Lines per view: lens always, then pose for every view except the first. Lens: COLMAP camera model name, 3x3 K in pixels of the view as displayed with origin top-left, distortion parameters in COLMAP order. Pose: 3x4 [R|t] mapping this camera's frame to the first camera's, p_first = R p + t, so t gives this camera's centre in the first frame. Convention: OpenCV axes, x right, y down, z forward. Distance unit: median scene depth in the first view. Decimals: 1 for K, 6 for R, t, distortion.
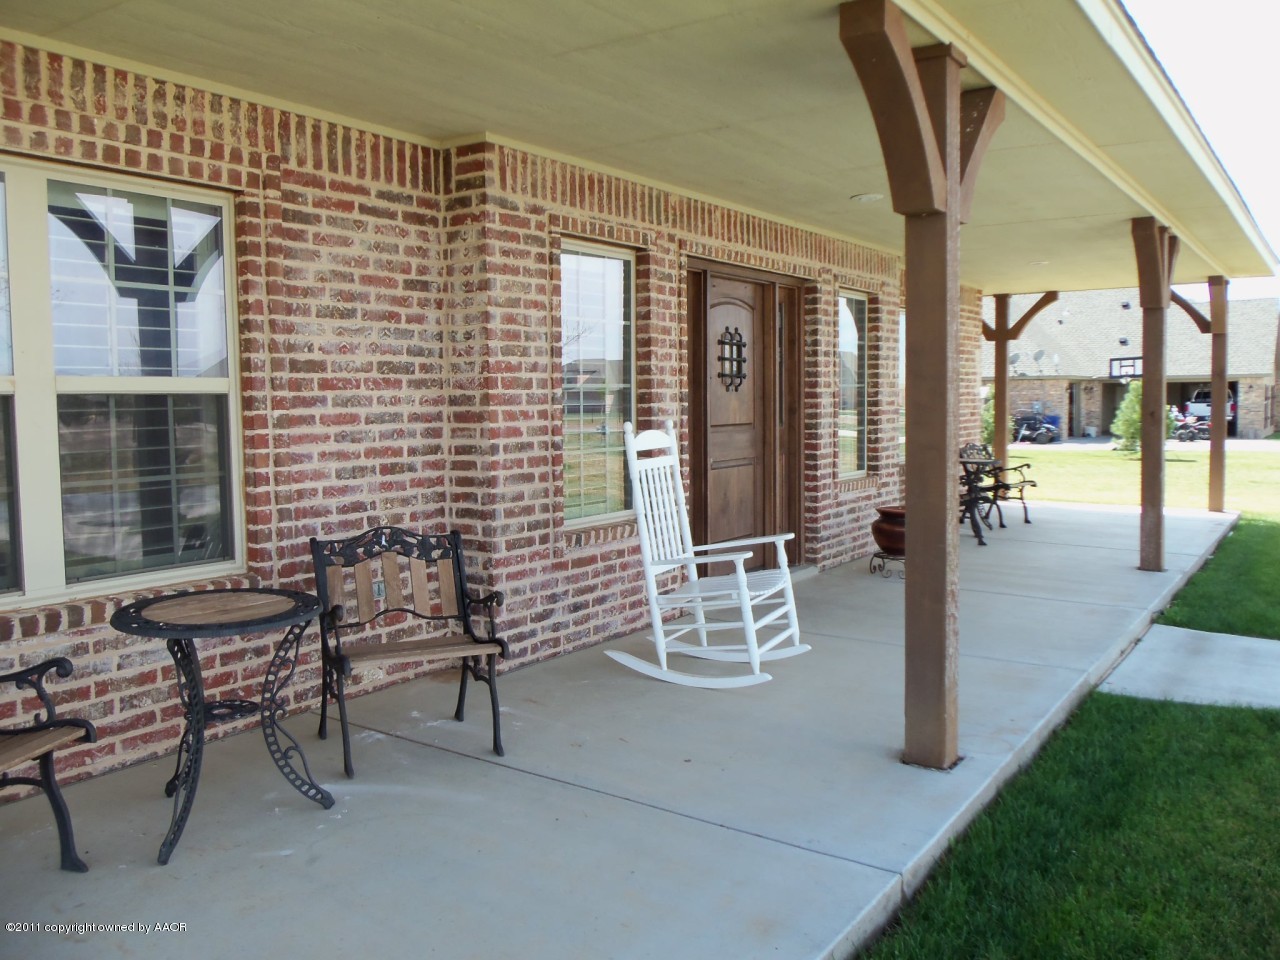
lens RADIAL K [[1057.9, 0, 638.6], [0, 1057.9, 454.9], [0, 0, 1]] dist [-0.041883, 0.008119]
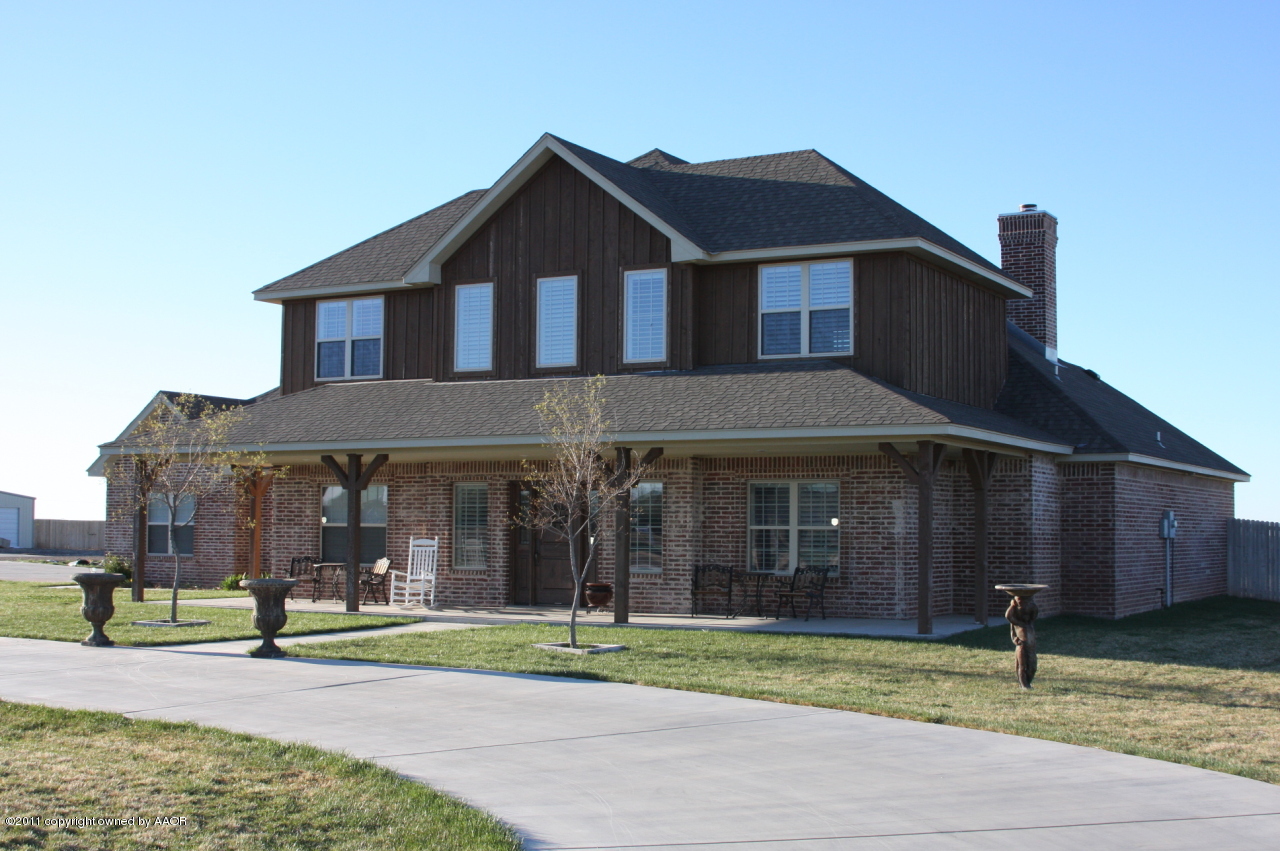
lens RADIAL K [[1699.7, 0, 640.0], [0, 1699.7, 425.5], [0, 0, 1]] dist [-0.126172, -0.021787]
pose [[0.093395, -0.058800, -0.993891, 5.944949], [-0.069320, 0.995448, -0.065406, -0.078566], [0.993213, 0.075006, 0.088894, 1.194097]]
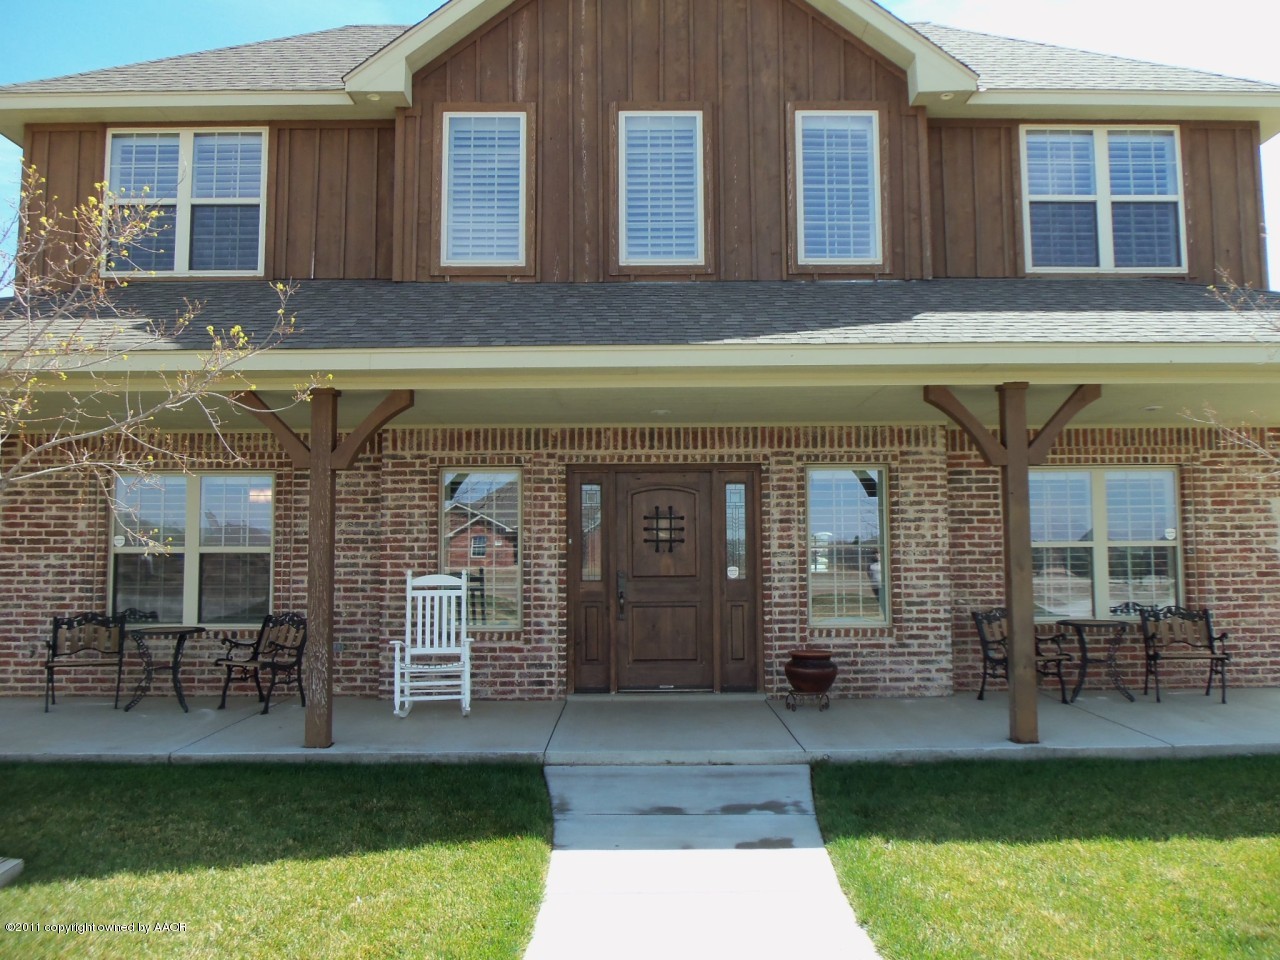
lens RADIAL K [[1057.9, 0, 638.6], [0, 1057.9, 454.9], [0, 0, 1]] dist [-0.041883, 0.008119]
pose [[0.575502, -0.071689, -0.814652, 1.761436], [-0.045684, 0.991777, -0.119549, -0.027358], [0.816523, 0.106017, 0.567495, 0.251852]]
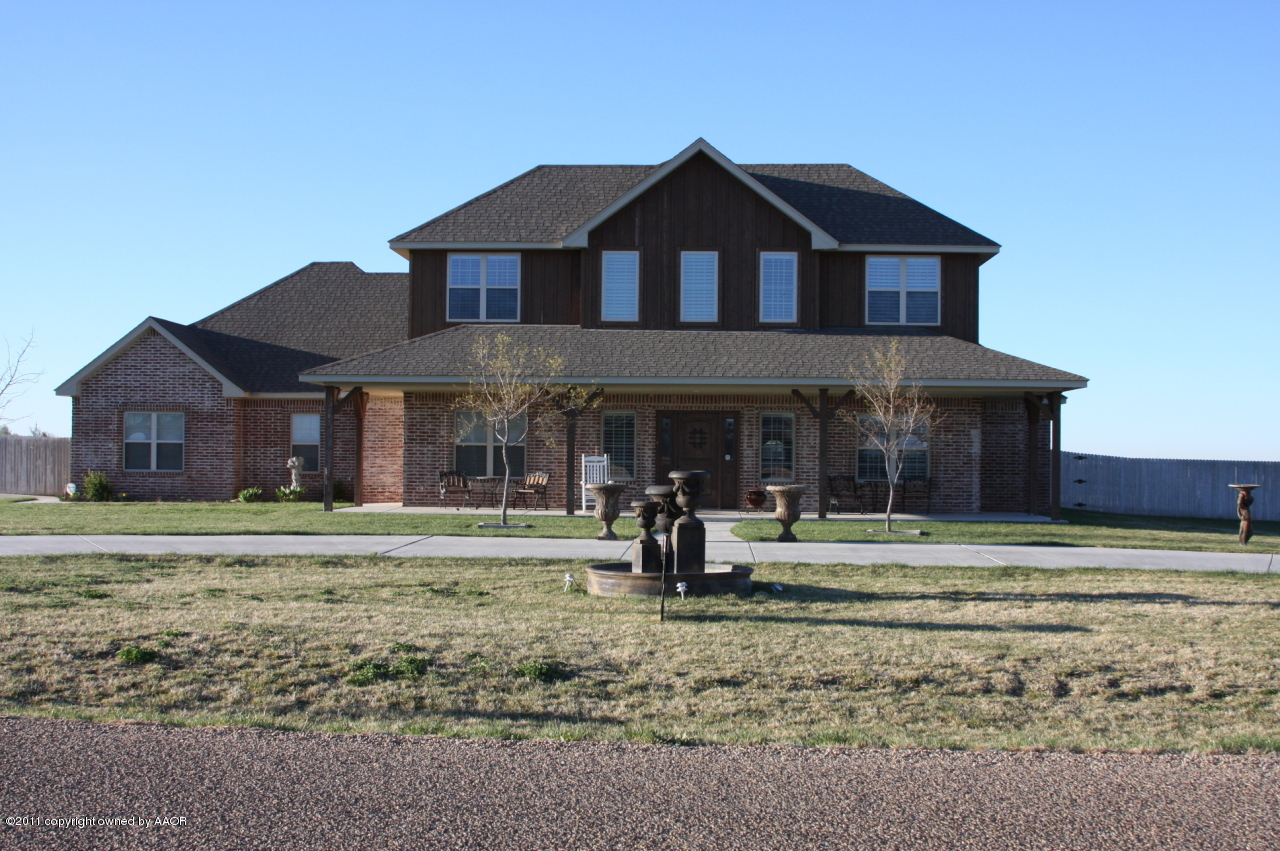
lens RADIAL K [[1699.7, 0, 640.0], [0, 1699.7, 425.5], [0, 0, 1]] dist [-0.126172, -0.021787]
pose [[0.543843, -0.007178, -0.839156, 6.248504], [-0.064279, 0.996669, -0.050184, 0.203848], [0.836722, 0.081232, 0.541570, -2.798666]]
